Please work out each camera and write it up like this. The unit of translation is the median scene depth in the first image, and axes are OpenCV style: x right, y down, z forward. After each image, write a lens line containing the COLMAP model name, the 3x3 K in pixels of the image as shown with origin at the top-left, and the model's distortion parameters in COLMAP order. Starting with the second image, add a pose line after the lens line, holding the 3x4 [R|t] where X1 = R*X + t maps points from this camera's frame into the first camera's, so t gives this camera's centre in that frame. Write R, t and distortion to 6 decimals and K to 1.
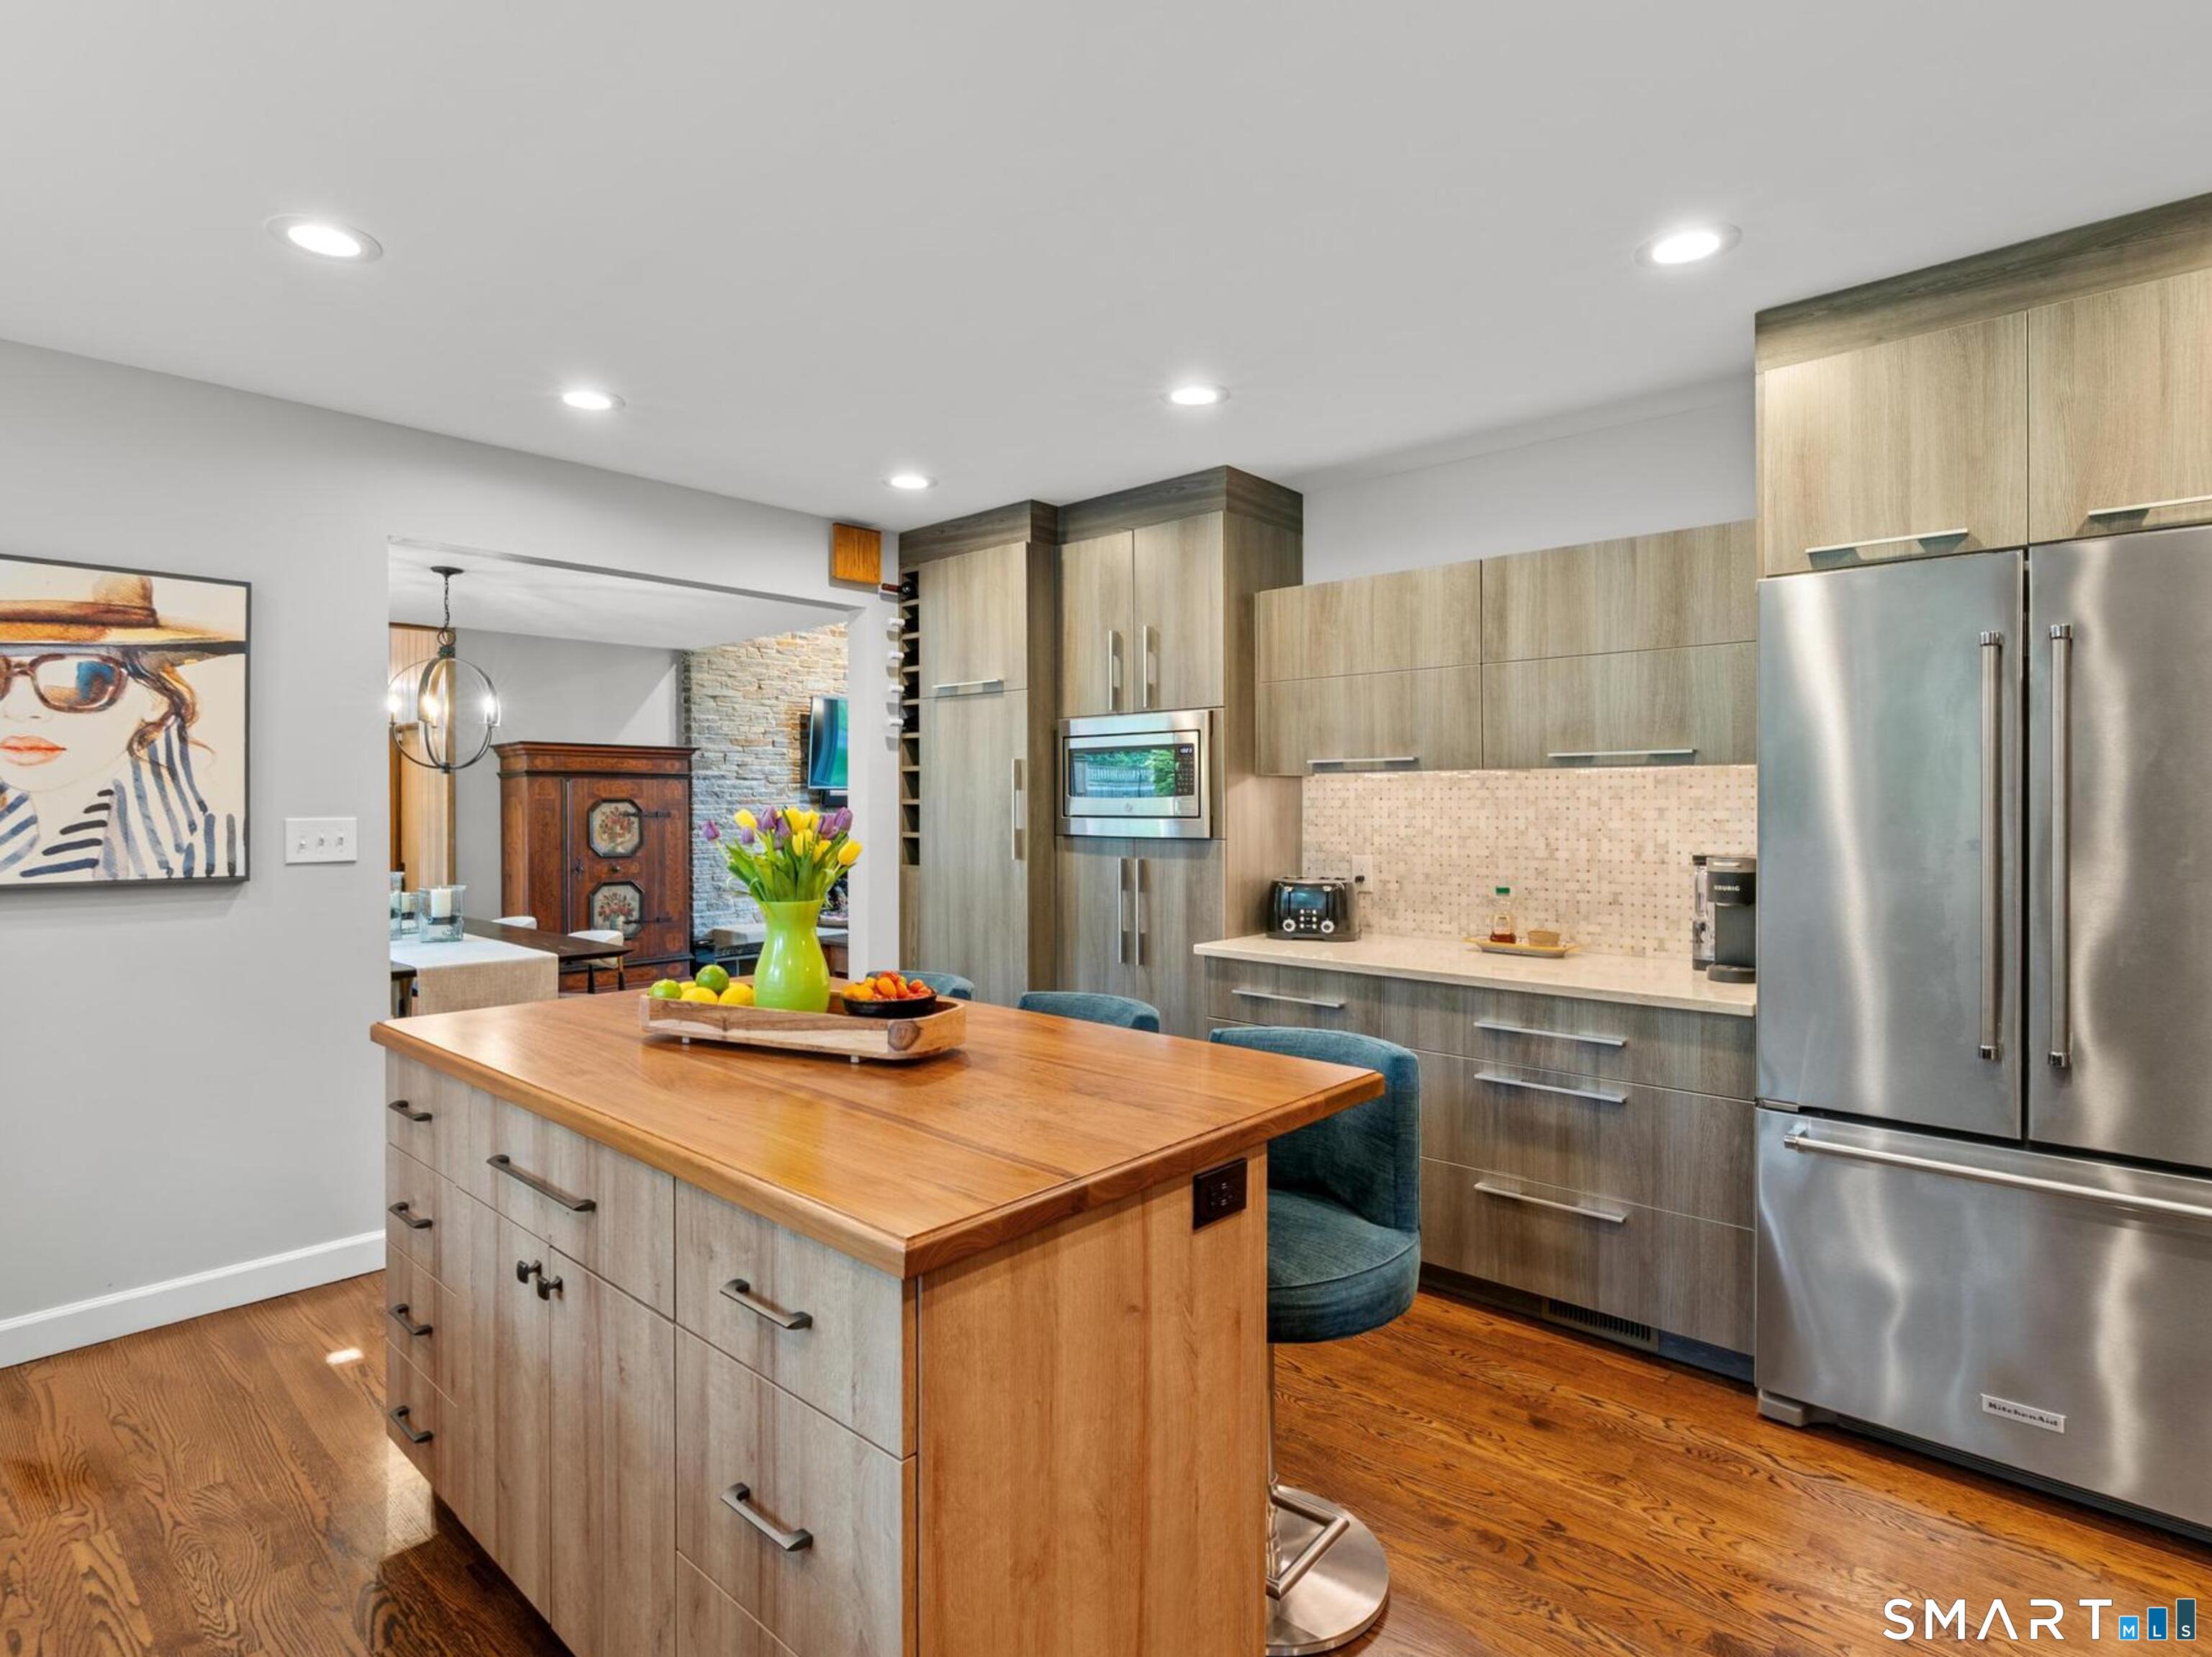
lens RADIAL K [[1141.2, 0, 1072.4], [0, 1141.2, 804.4], [0, 0, 1]] dist [-0.006847, 0.001805]
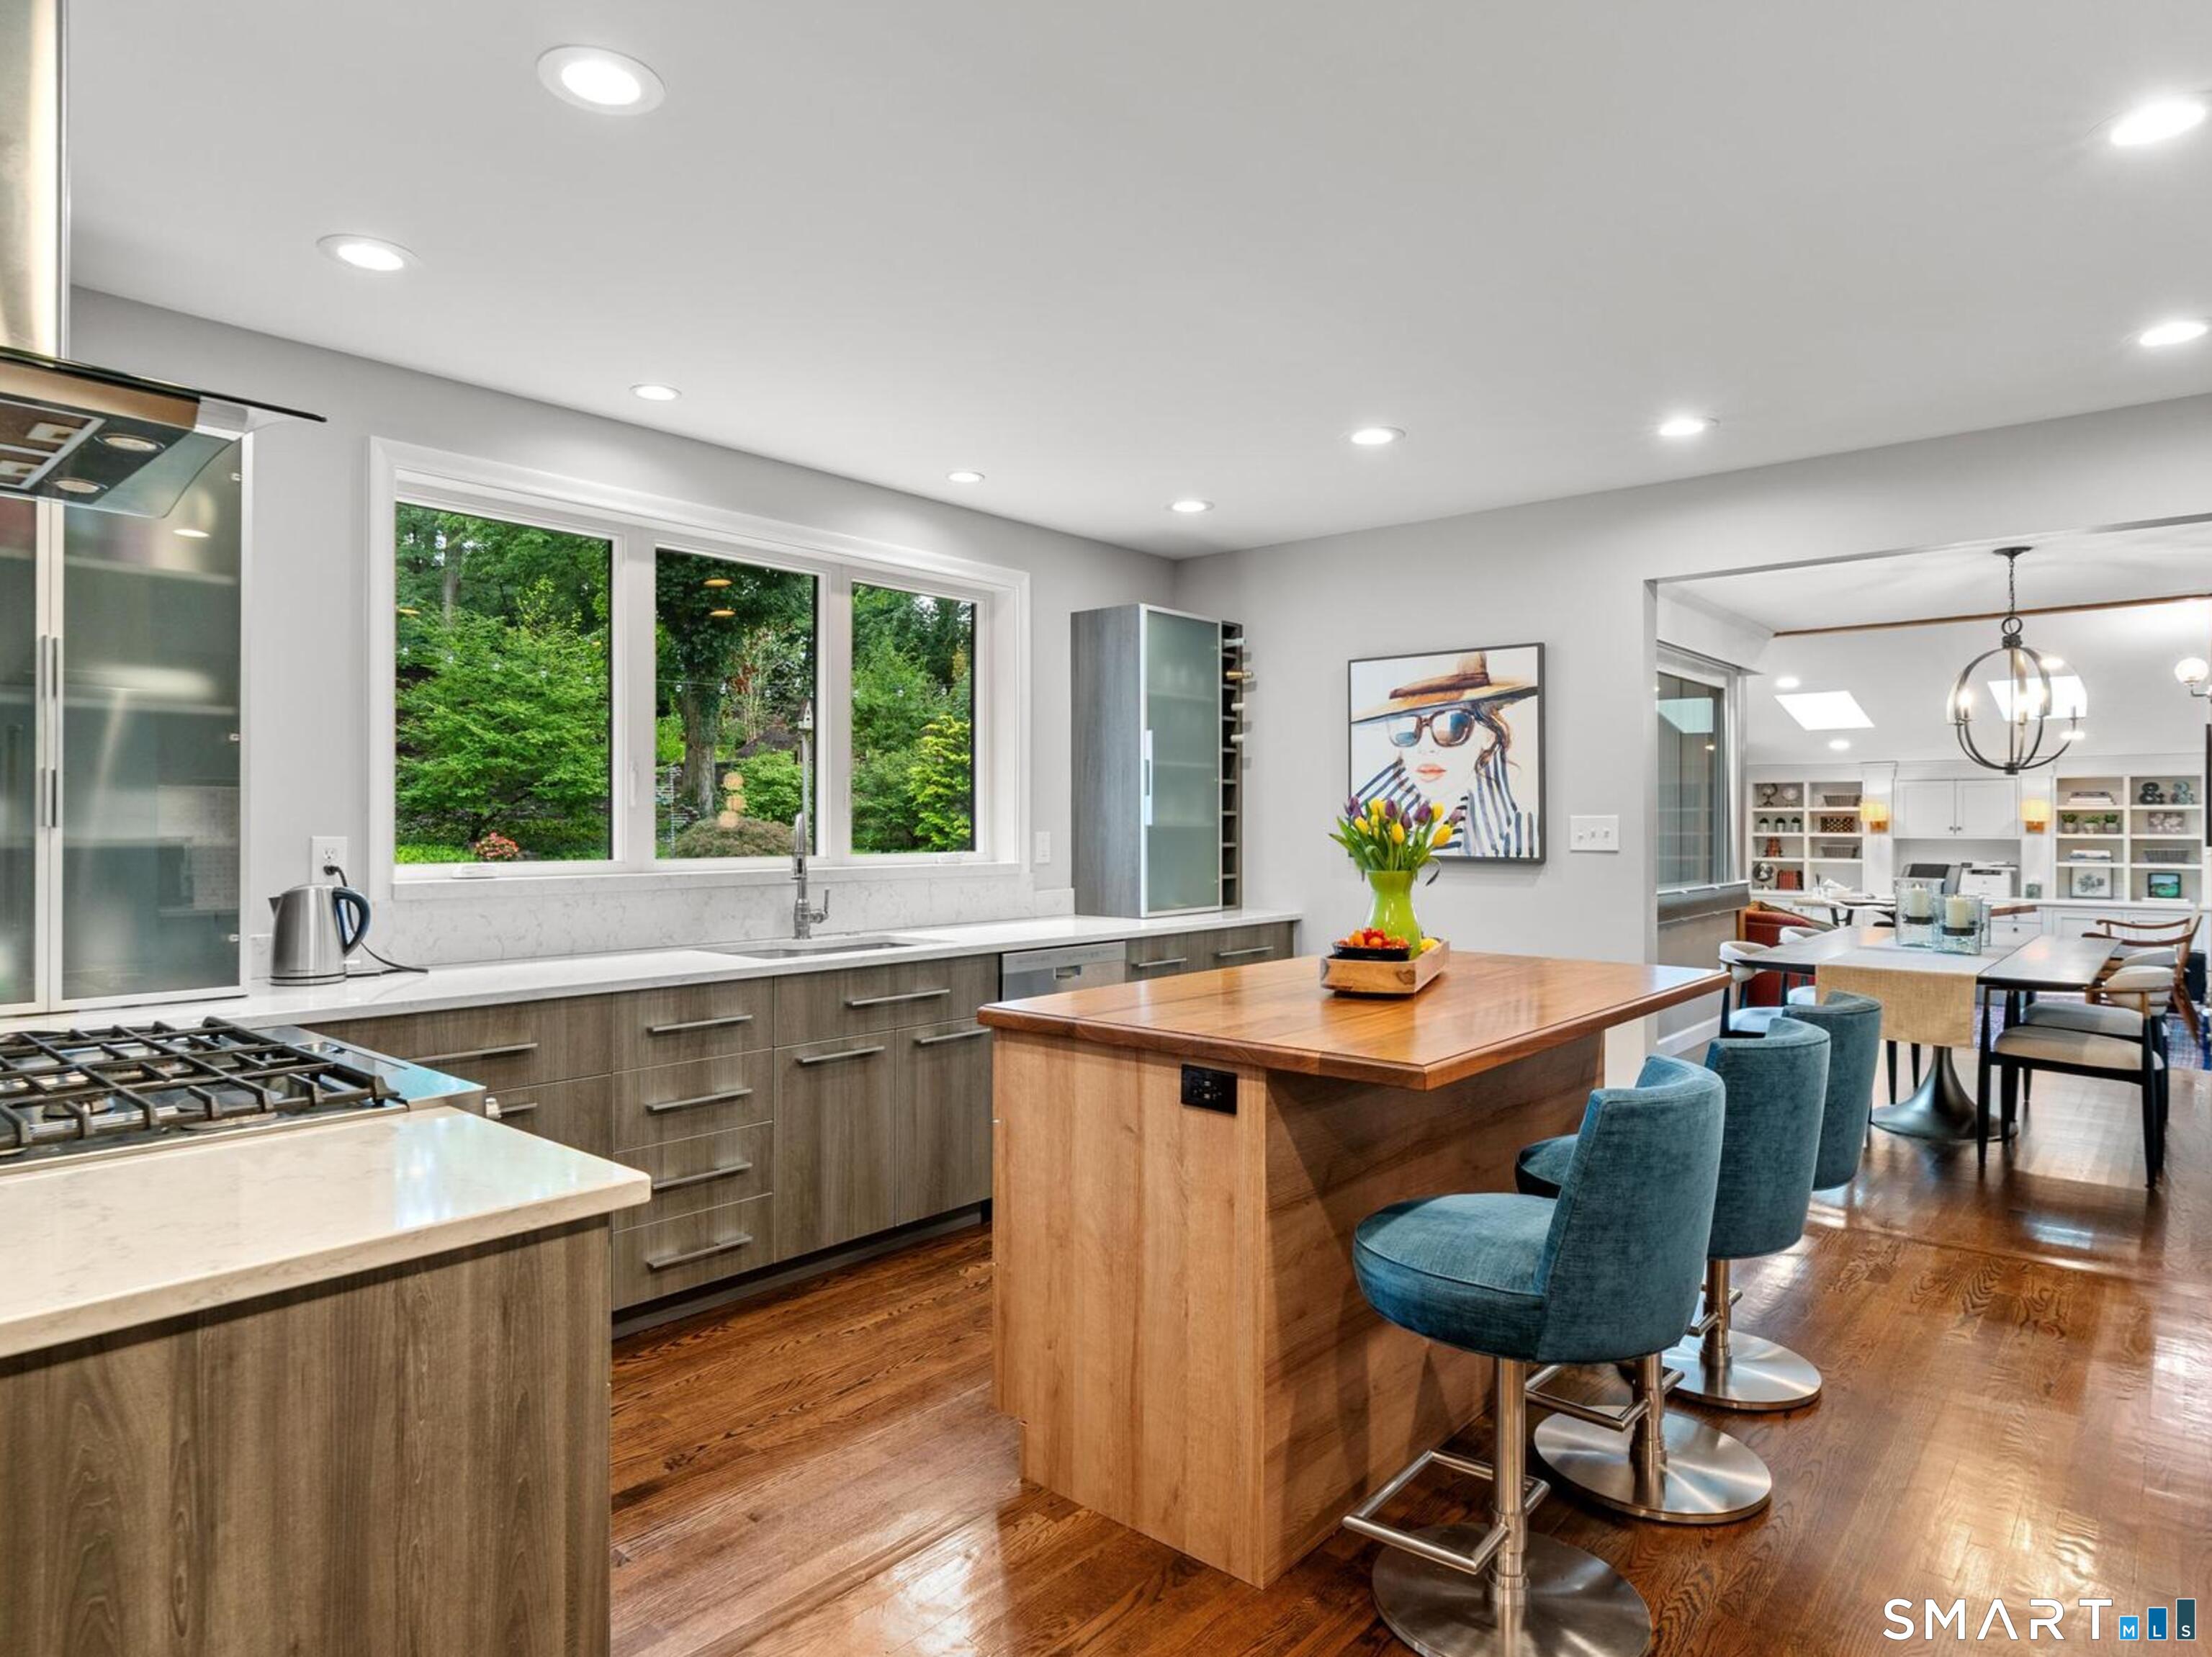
lens RADIAL K [[1318.1, 0, 1106.1], [0, 1318.1, 823.4], [0, 0, 1]] dist [-0.005698, -0.001151]
pose [[0.034549, 0.002851, -0.999399, 0.878488], [-0.002288, 0.999994, 0.002773, 0.019116], [0.999400, 0.002190, 0.034556, 0.451271]]
